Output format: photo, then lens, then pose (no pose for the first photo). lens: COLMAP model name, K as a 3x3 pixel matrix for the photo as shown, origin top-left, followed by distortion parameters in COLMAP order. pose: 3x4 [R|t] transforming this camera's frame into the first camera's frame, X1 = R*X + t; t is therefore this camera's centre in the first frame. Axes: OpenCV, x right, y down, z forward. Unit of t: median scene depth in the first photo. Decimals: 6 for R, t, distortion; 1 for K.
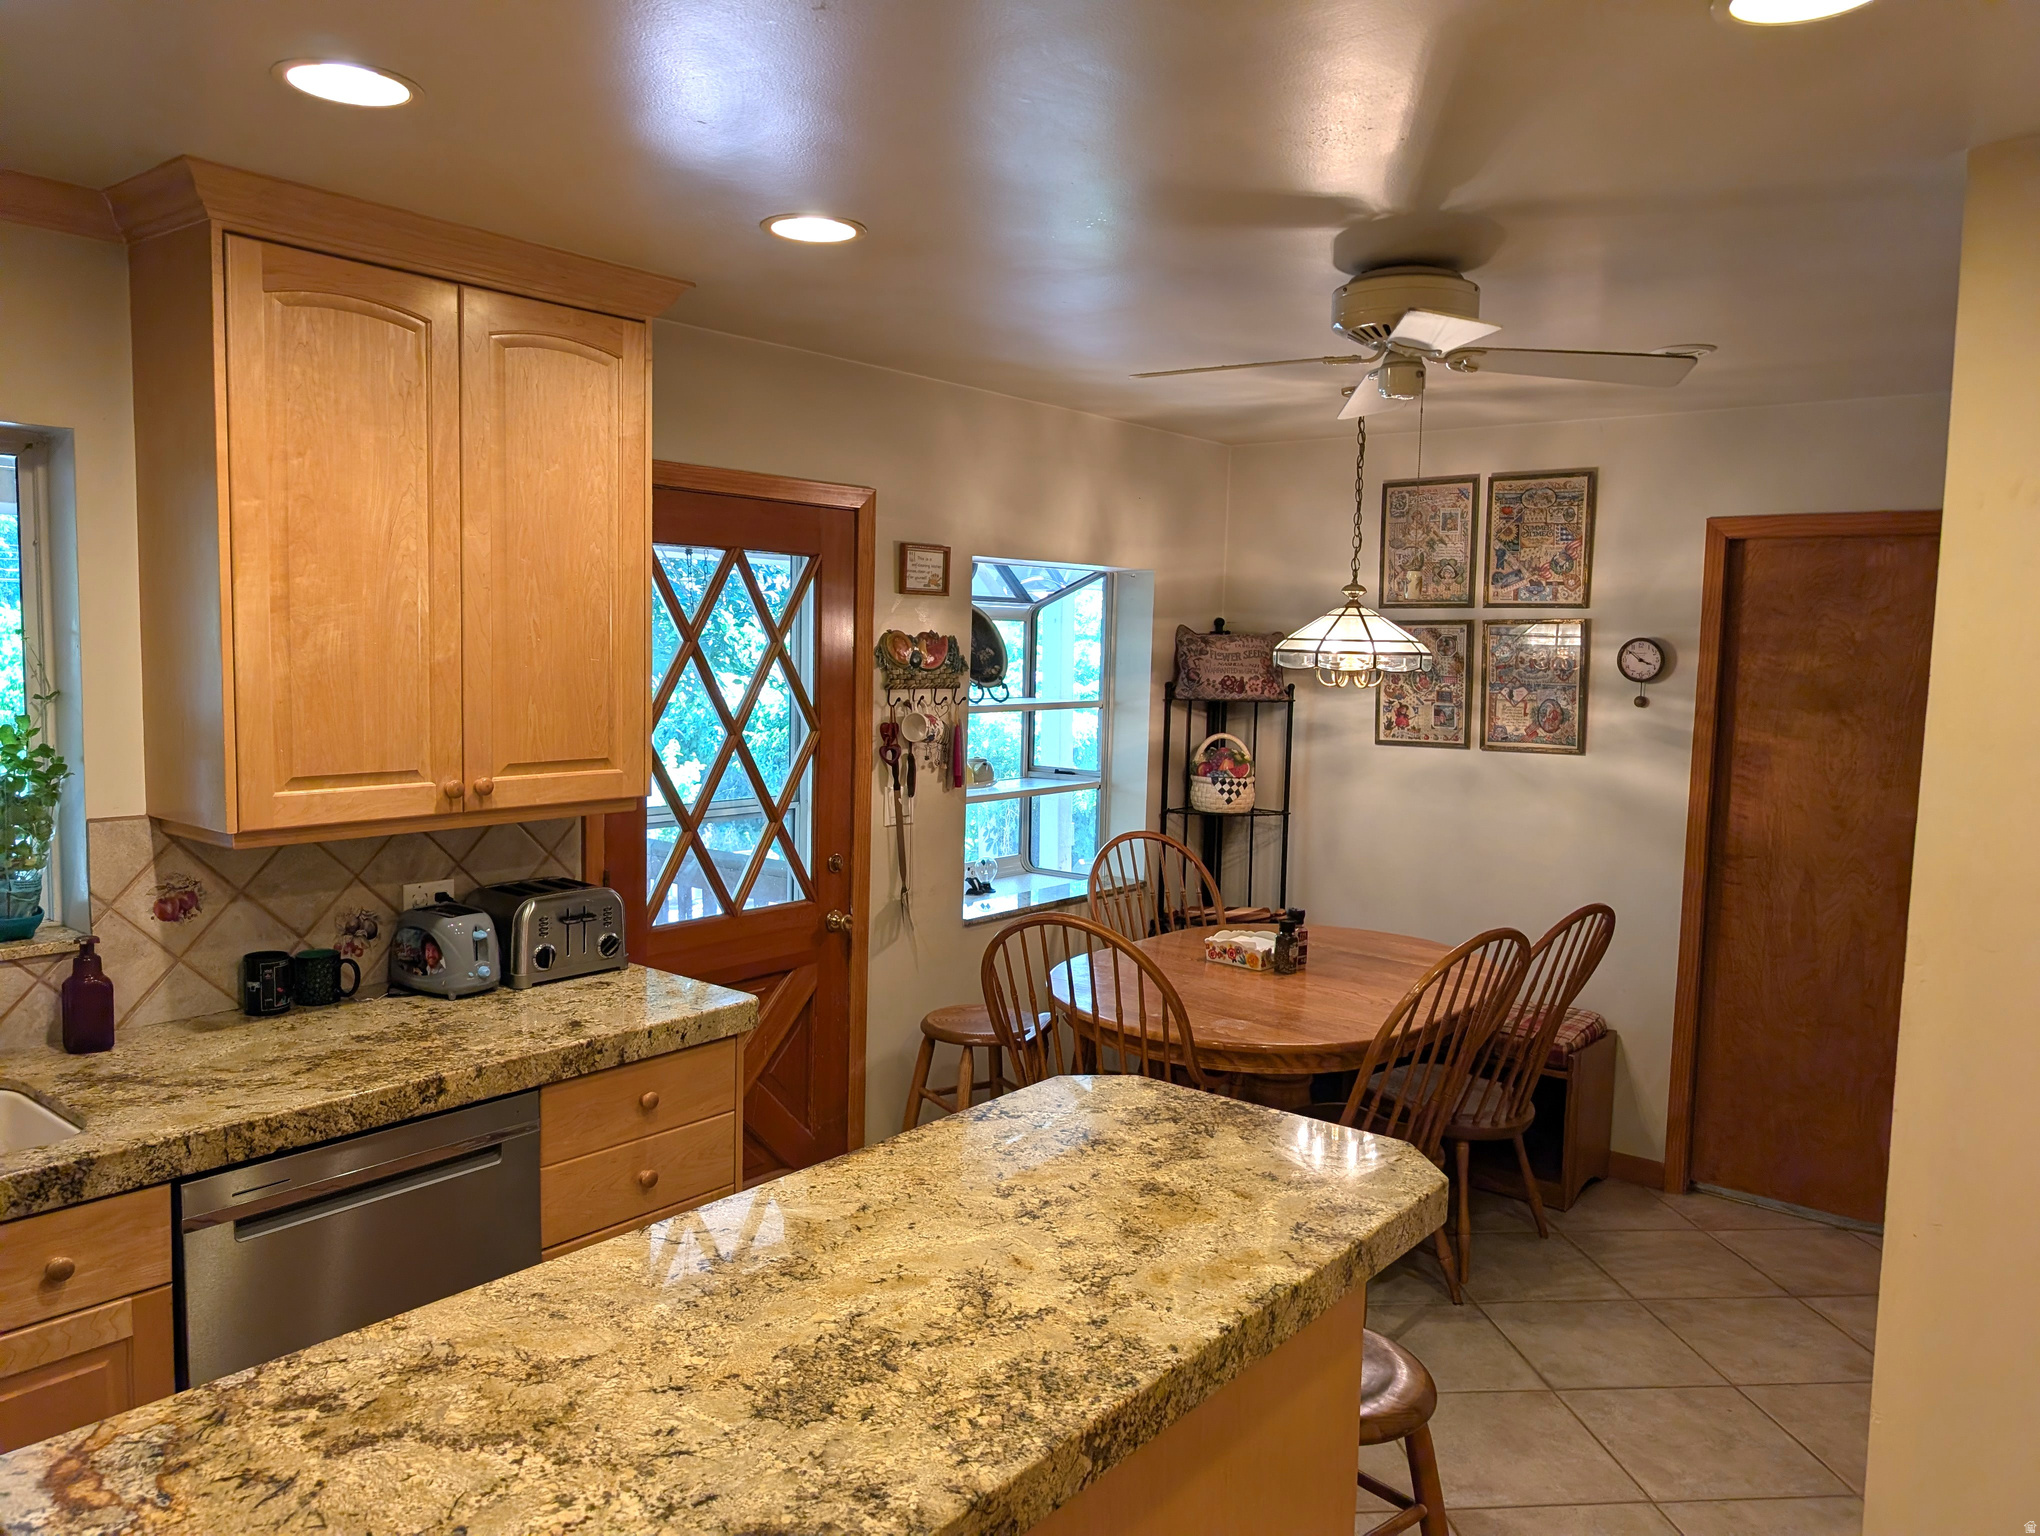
lens RADIAL K [[1471.3, 0, 1014.6], [0, 1471.3, 776.1], [0, 0, 1]] dist [0.006233, -0.003265]
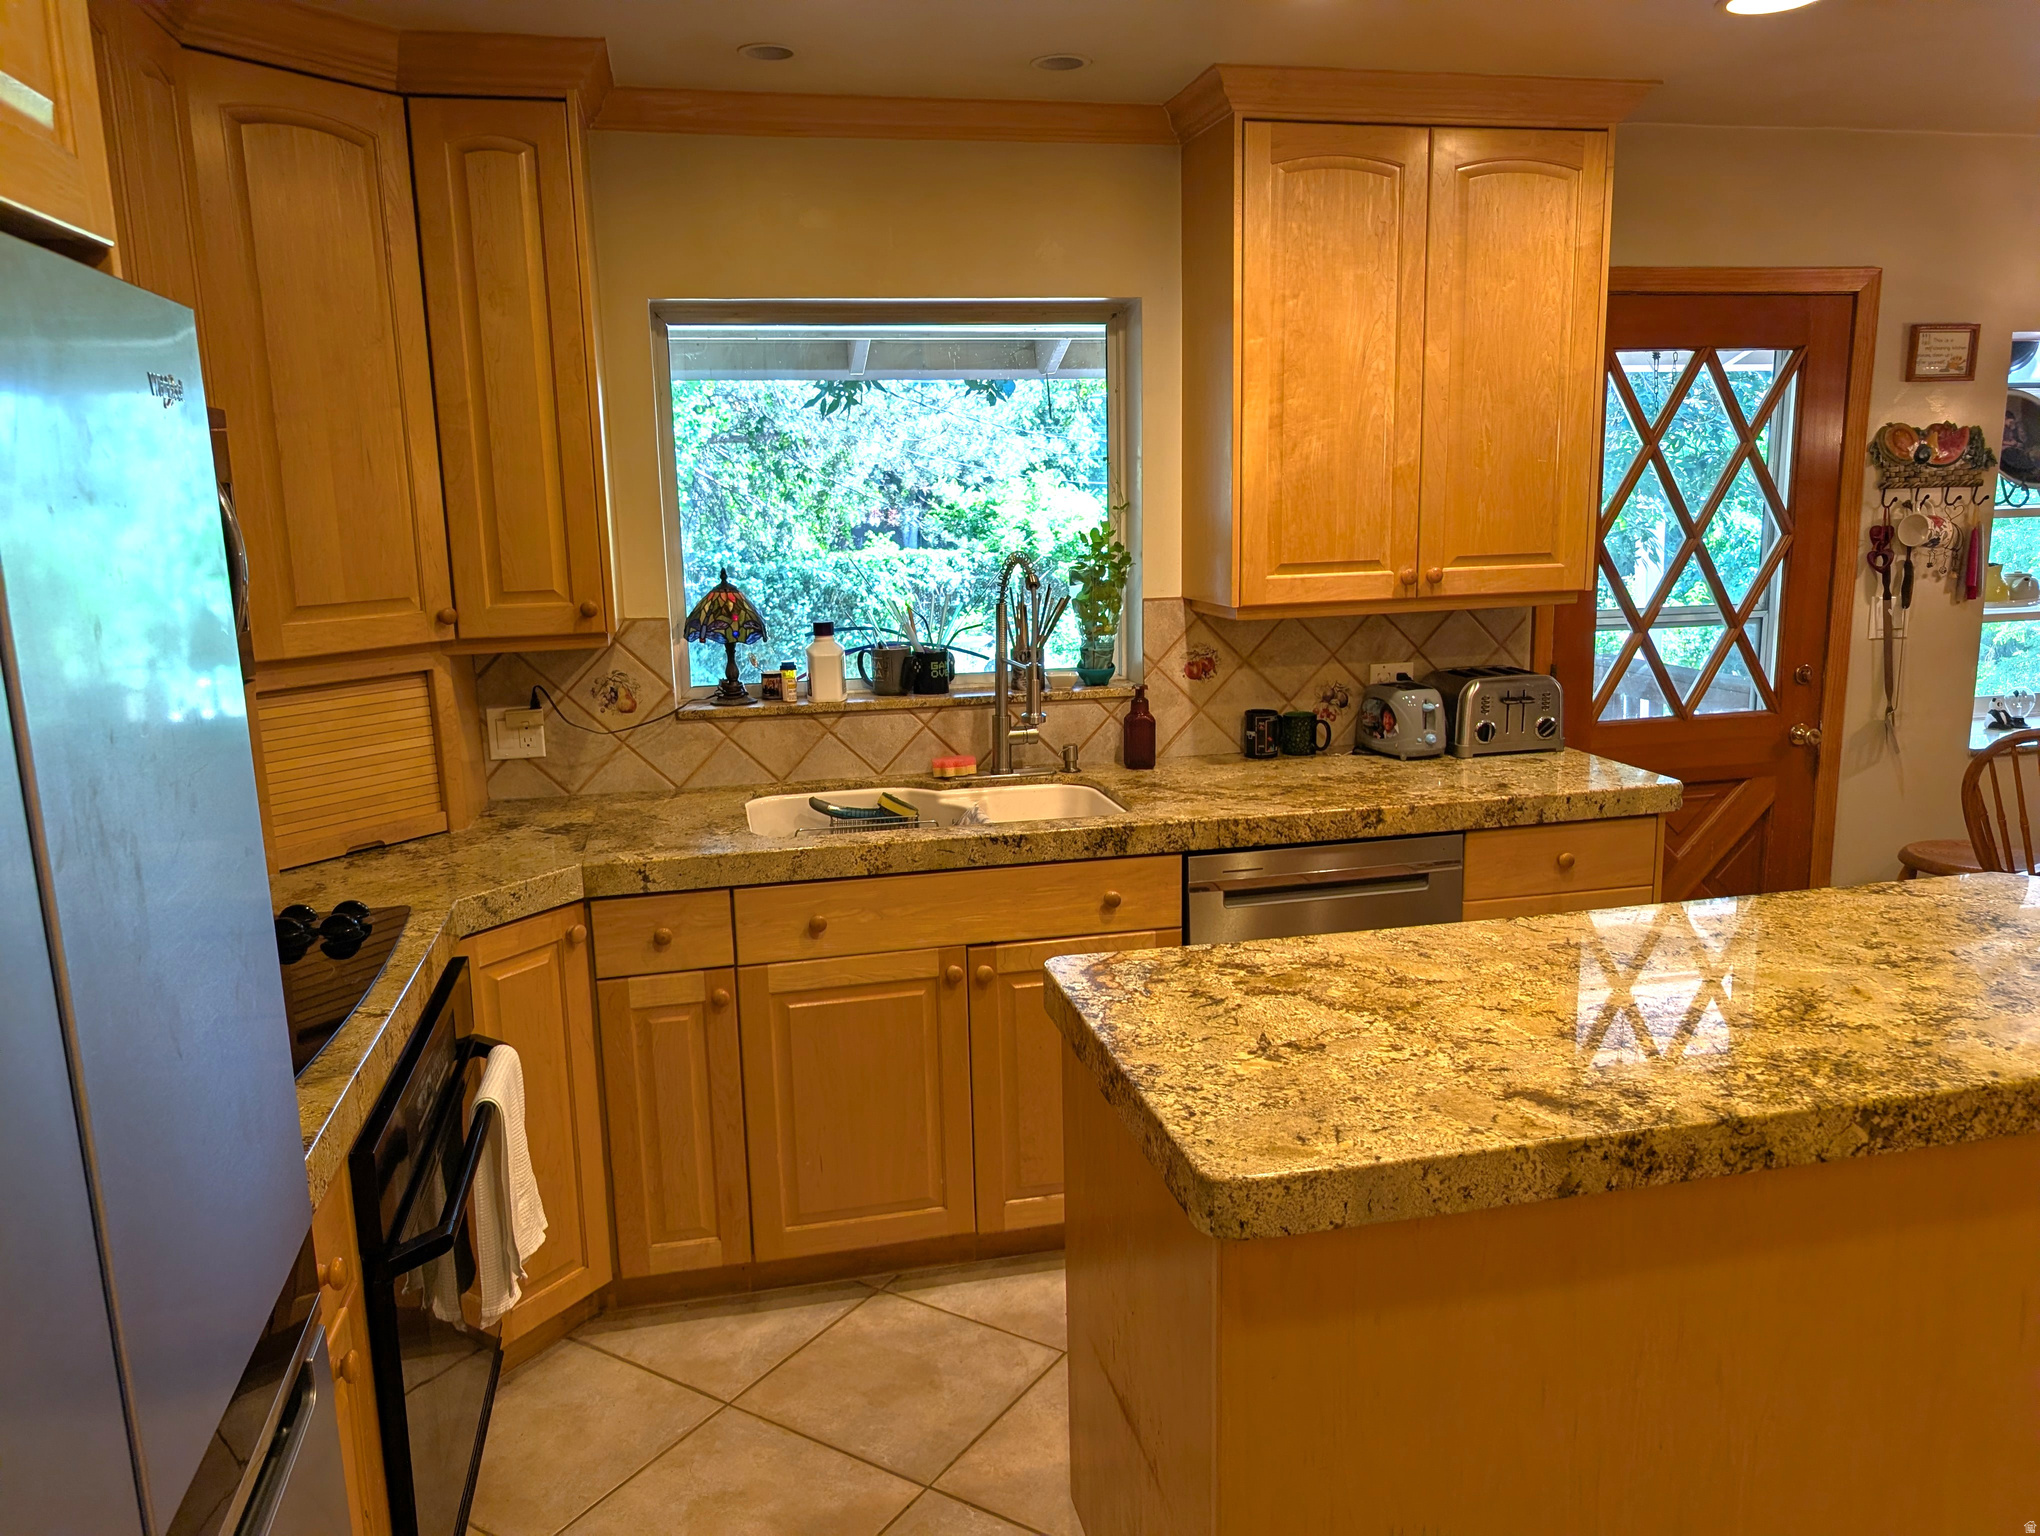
lens RADIAL K [[1471.3, 0, 1023.8], [0, 1471.3, 764.6], [0, 0, 1]] dist [0.006233, -0.003265]
pose [[0.787270, 0.073108, -0.612258, 0.107444], [-0.016114, 0.995046, 0.098096, 0.048724], [0.616397, -0.067362, 0.784549, -0.116592]]
